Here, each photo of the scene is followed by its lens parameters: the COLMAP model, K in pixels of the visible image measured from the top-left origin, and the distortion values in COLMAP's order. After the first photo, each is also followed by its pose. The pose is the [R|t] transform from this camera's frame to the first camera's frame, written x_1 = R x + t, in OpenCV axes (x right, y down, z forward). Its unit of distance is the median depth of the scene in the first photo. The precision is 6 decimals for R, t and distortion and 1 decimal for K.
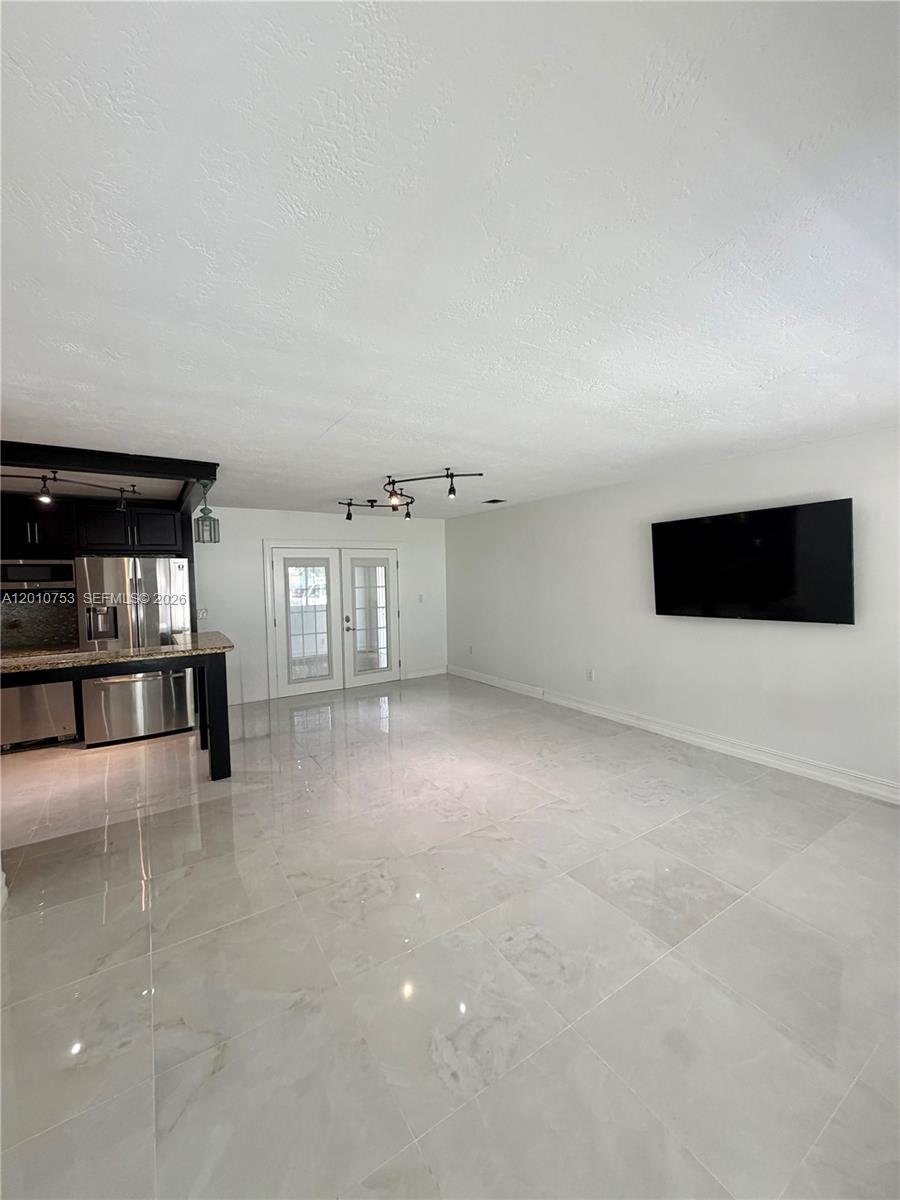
lens RADIAL K [[477.2, 0, 450.0], [0, 477.2, 600.0], [0, 0, 1]] dist [-0.000394, -0.000077]
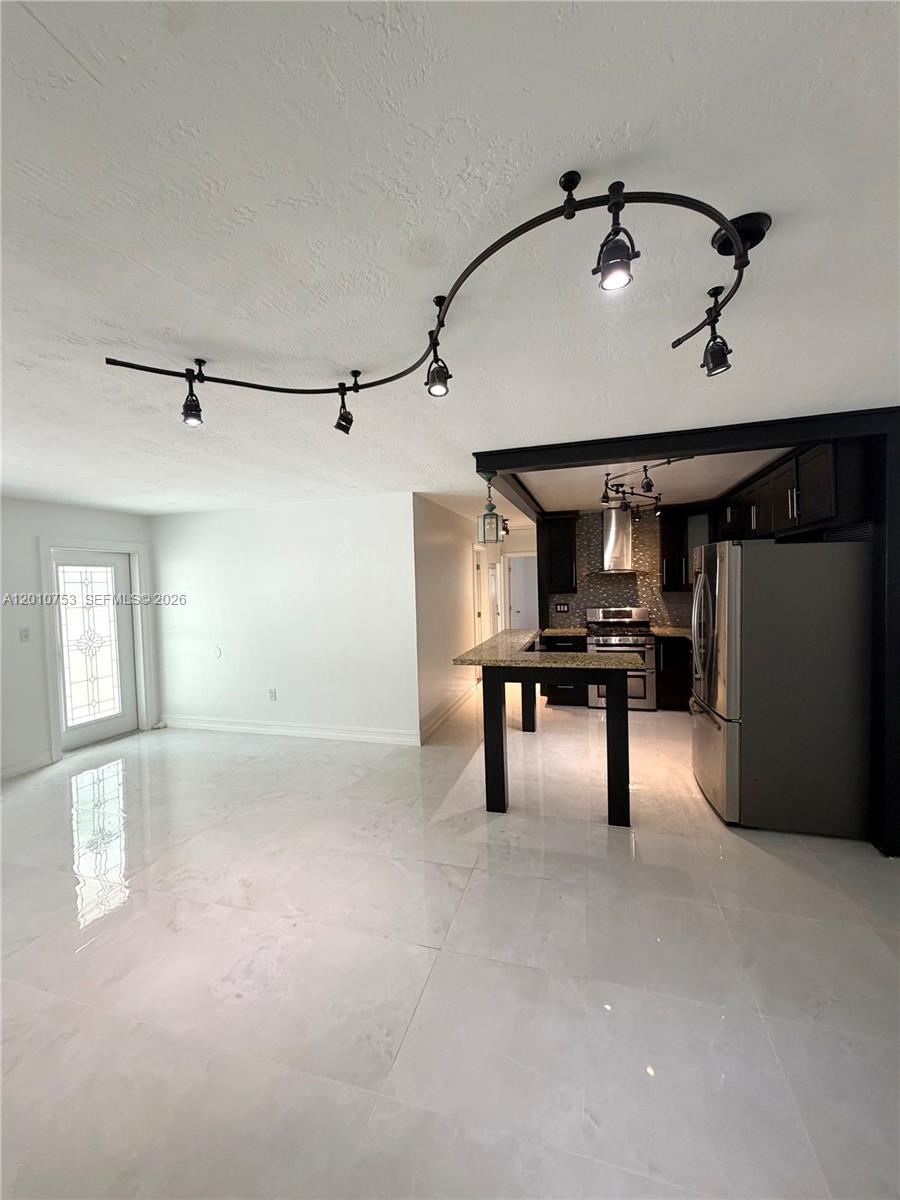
lens RADIAL K [[477.2, 0, 450.0], [0, 477.2, 600.0], [0, 0, 1]] dist [-0.000394, -0.000077]
pose [[-0.758501, 0.068806, -0.648029, 0.131109], [0.016071, 0.996083, 0.086951, -0.092720], [0.651474, 0.055538, -0.756636, 1.613664]]
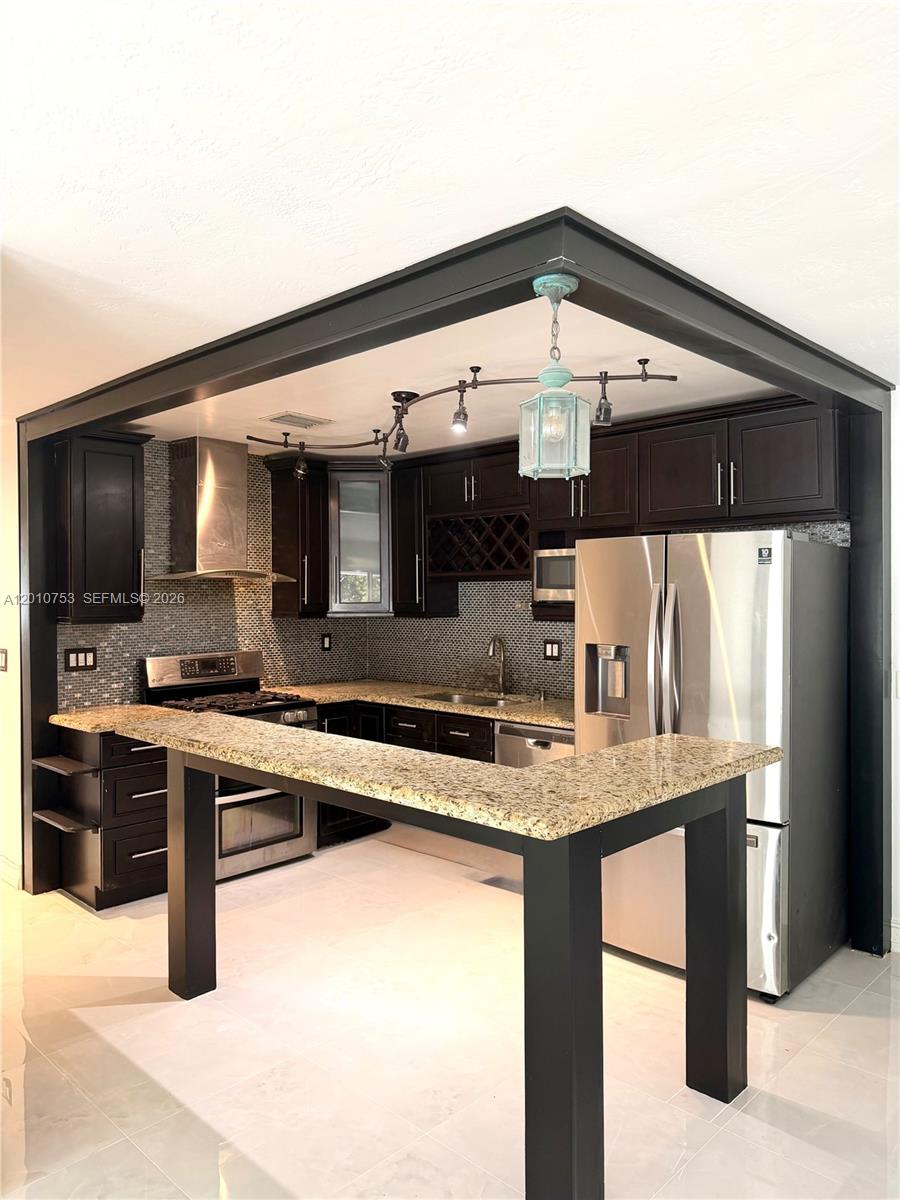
lens RADIAL K [[858.2, 0, 450.0], [0, 858.2, 600.0], [0, 0, 1]] dist [0.001831, 0.000143]
pose [[0.232530, 0.036551, -0.971902, 0.038432], [-0.049983, 0.998422, 0.025590, -0.051560], [0.971304, 0.042629, 0.233990, 0.789235]]
